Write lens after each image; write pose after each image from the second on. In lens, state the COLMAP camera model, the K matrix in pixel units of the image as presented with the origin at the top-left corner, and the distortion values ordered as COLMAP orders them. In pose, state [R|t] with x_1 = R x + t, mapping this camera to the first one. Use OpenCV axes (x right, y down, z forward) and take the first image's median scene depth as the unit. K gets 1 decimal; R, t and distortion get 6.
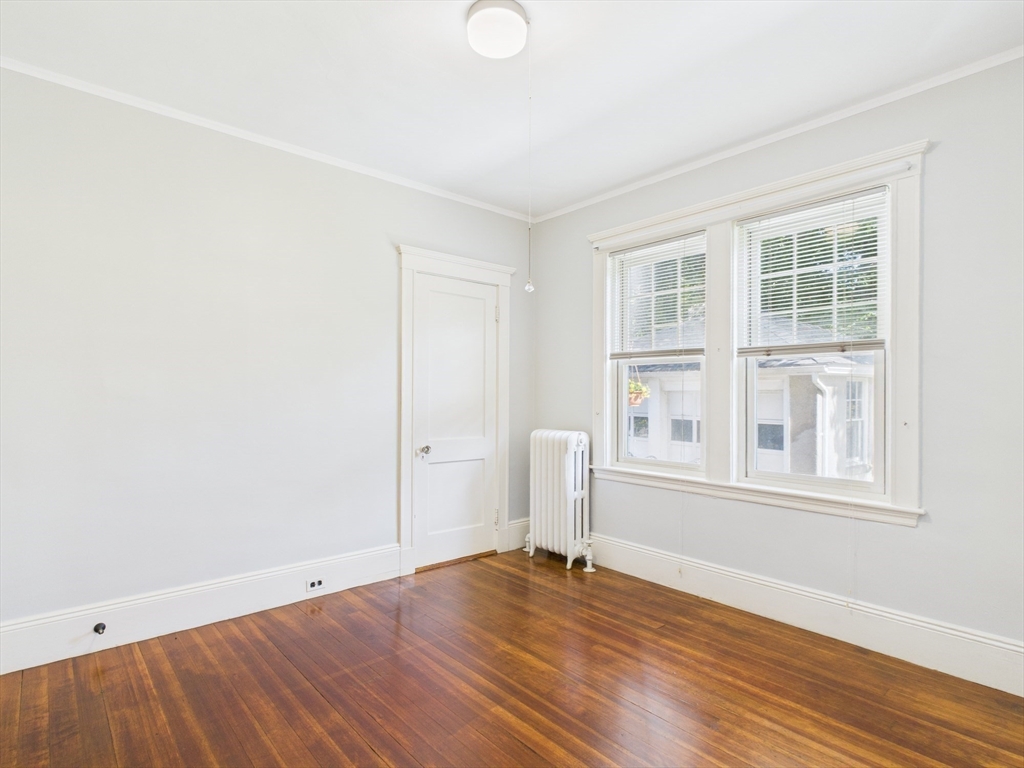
lens RADIAL K [[545.1, 0, 516.3], [0, 545.1, 386.3], [0, 0, 1]] dist [0.001155, -0.000313]
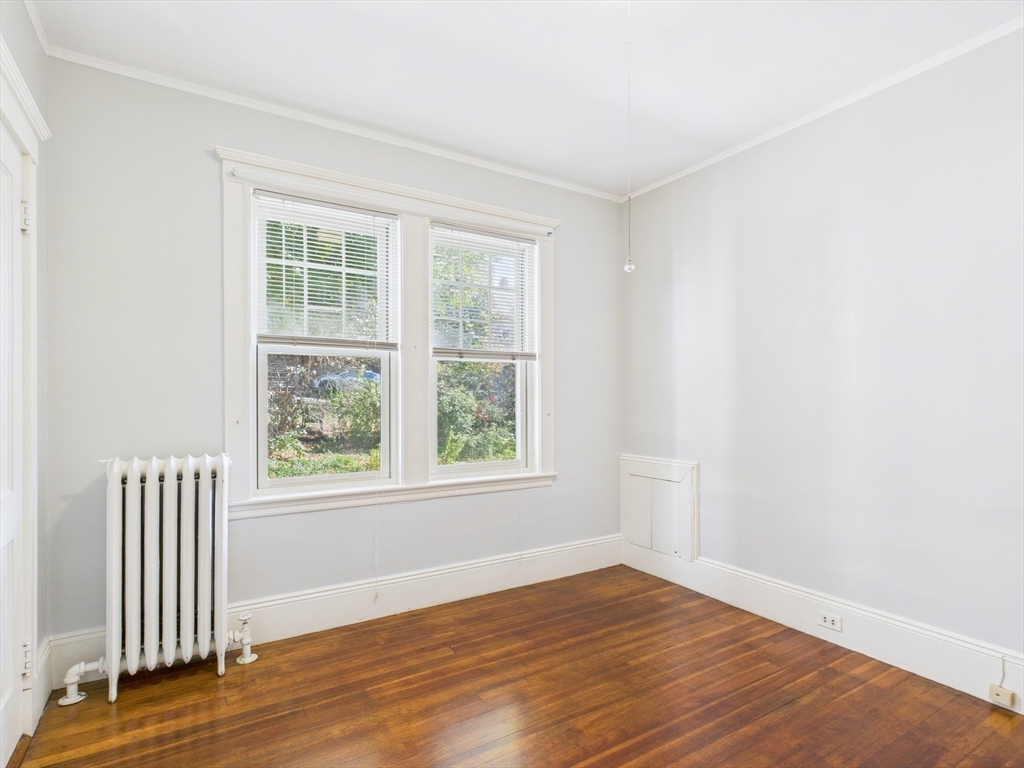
lens RADIAL K [[545.1, 0, 516.3], [0, 545.1, 386.3], [0, 0, 1]] dist [0.001155, -0.000313]
pose [[0.151583, 0.006840, 0.988421, -0.596911], [-0.019773, 0.999797, -0.003886, 0.002362], [-0.988247, -0.018955, 0.151687, 0.734082]]
